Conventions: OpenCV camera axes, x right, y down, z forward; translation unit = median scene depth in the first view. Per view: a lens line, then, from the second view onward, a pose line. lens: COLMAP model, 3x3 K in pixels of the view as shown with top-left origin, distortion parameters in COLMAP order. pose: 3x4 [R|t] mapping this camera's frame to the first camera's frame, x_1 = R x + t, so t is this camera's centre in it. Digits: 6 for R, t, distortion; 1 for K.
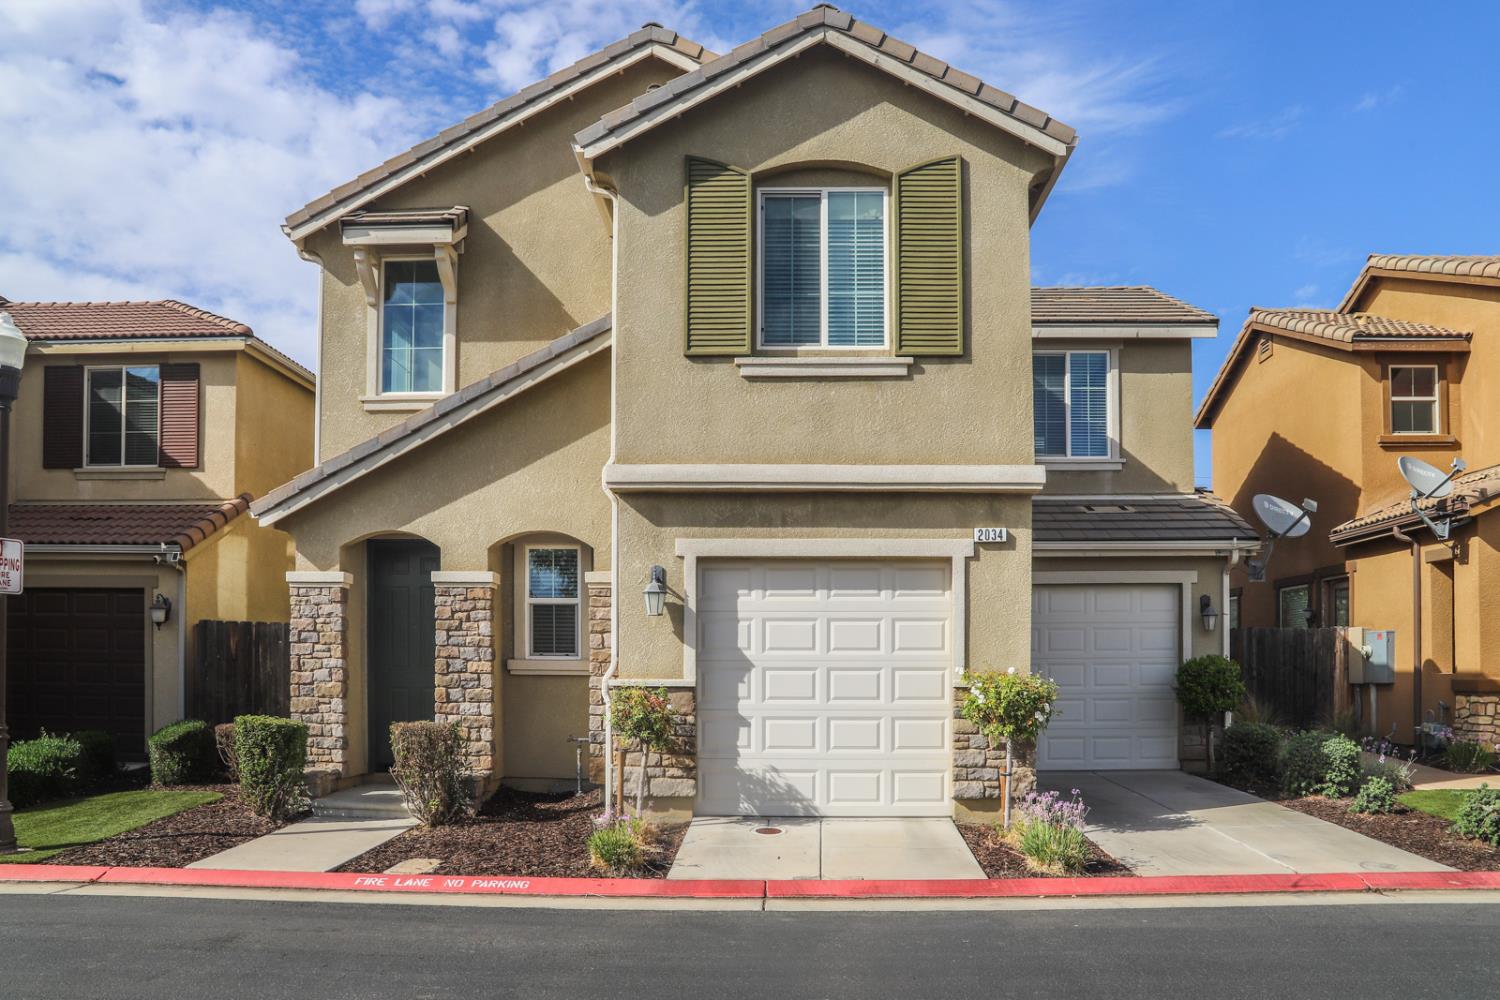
lens RADIAL K [[1081.9, 0, 747.1], [0, 1081.9, 495.0], [0, 0, 1]] dist [-0.117342, 0.073055]
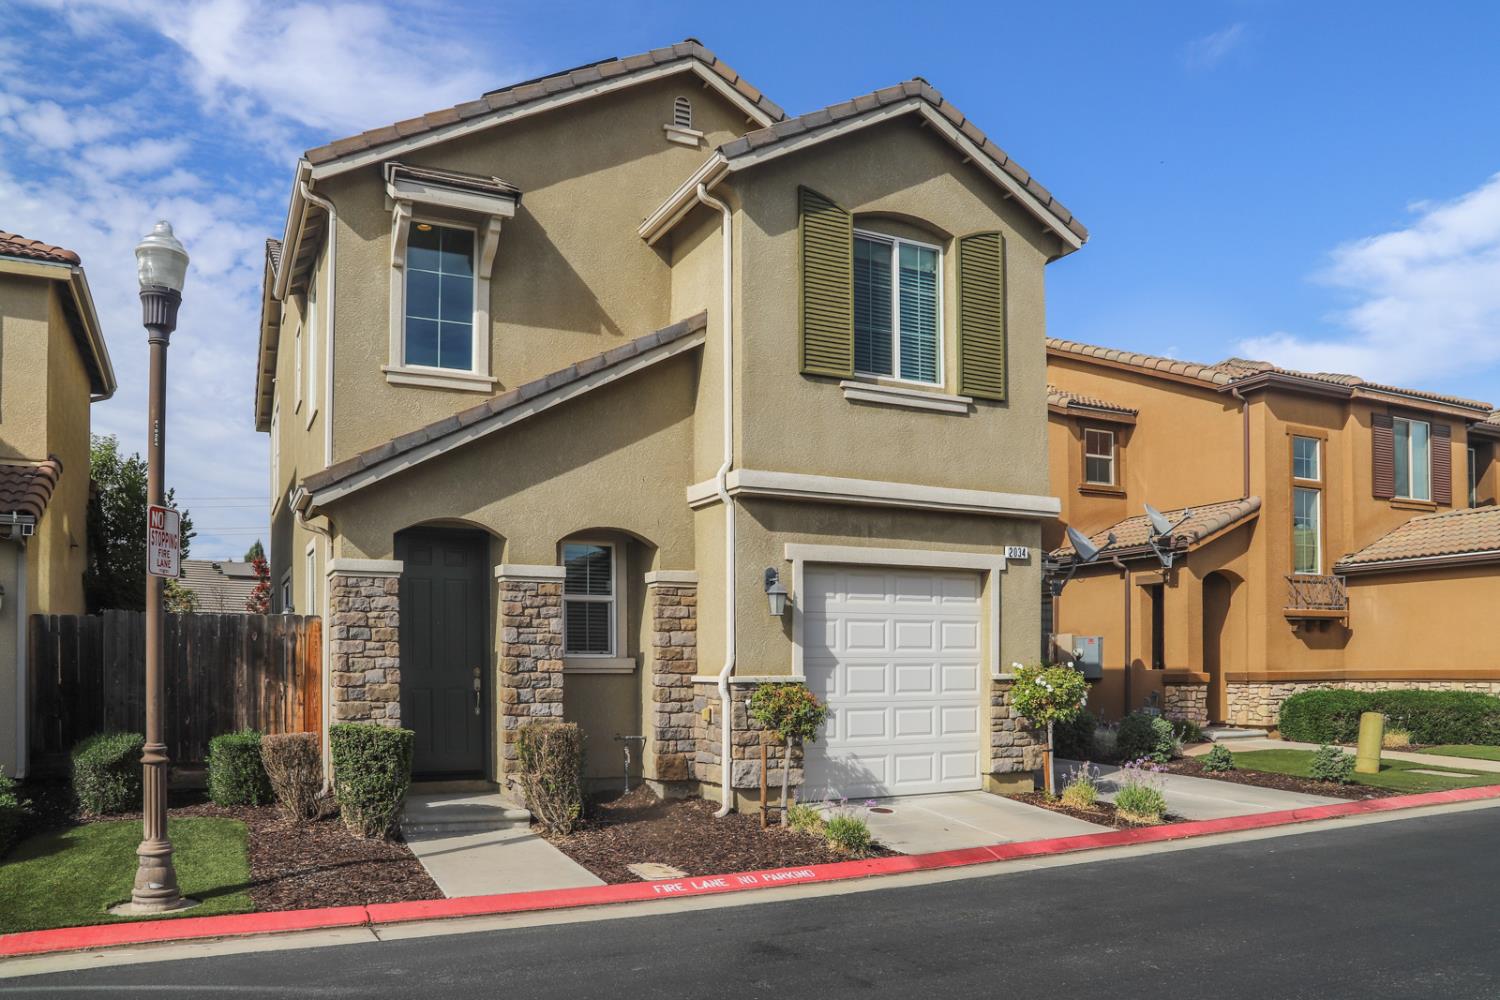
lens RADIAL K [[1055.0, 0, 739.6], [0, 1055.0, 493.9], [0, 0, 1]] dist [-0.115389, 0.079339]
pose [[0.891291, 0.068522, 0.448224, -0.560454], [-0.066337, 0.997585, -0.020594, 0.015852], [-0.448553, -0.011379, 0.893684, 0.091033]]
